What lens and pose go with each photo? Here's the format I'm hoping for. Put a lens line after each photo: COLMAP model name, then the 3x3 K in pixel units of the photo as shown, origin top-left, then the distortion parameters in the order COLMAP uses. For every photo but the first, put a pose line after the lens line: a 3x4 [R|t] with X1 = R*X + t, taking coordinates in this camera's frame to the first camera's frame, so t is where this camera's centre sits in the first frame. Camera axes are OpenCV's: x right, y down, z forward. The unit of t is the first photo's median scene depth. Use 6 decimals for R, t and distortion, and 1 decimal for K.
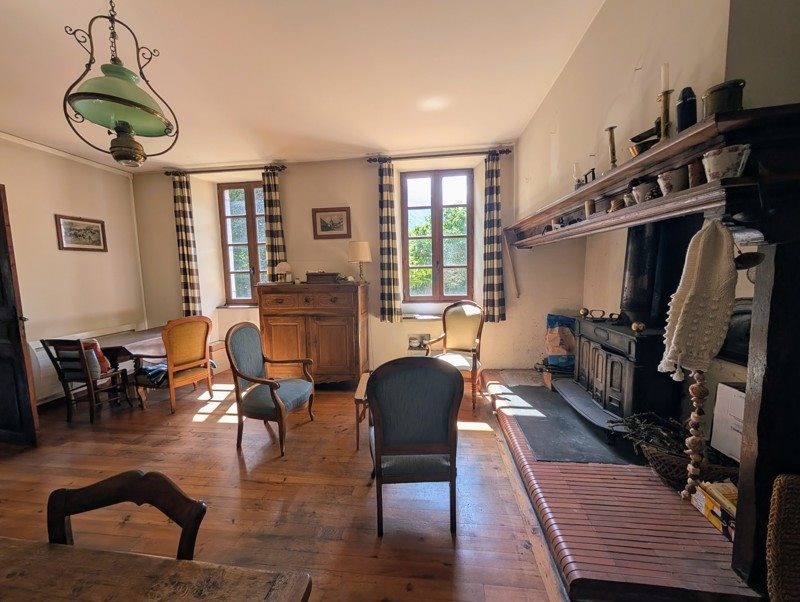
lens RADIAL K [[304.0, 0, 400.0], [0, 304.0, 301.0], [0, 0, 1]] dist [-0.000538, 0.000198]
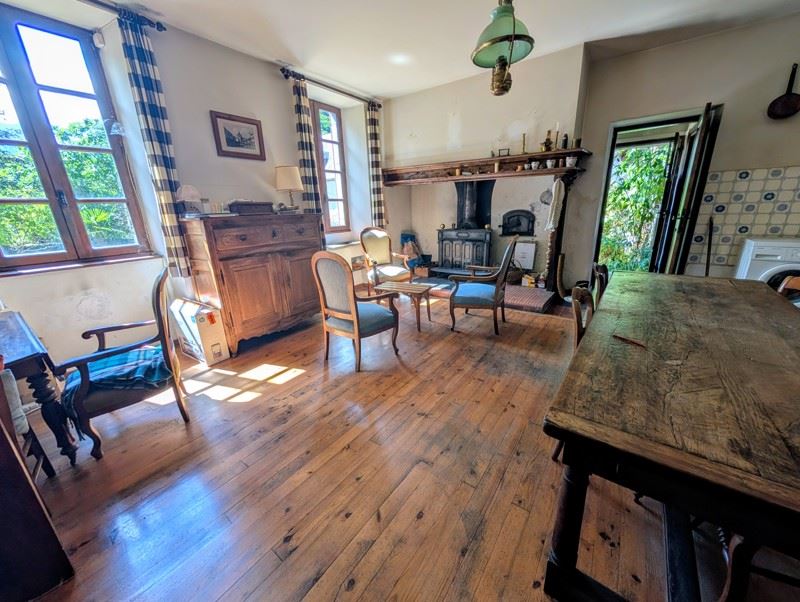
lens RADIAL K [[304.0, 0, 400.0], [0, 304.0, 301.0], [0, 0, 1]] dist [-0.000538, 0.000198]
pose [[0.489573, -0.251045, 0.835042, -0.843676], [0.104878, 0.967659, 0.229426, 0.020073], [-0.865632, -0.024744, 0.500069, 0.248030]]
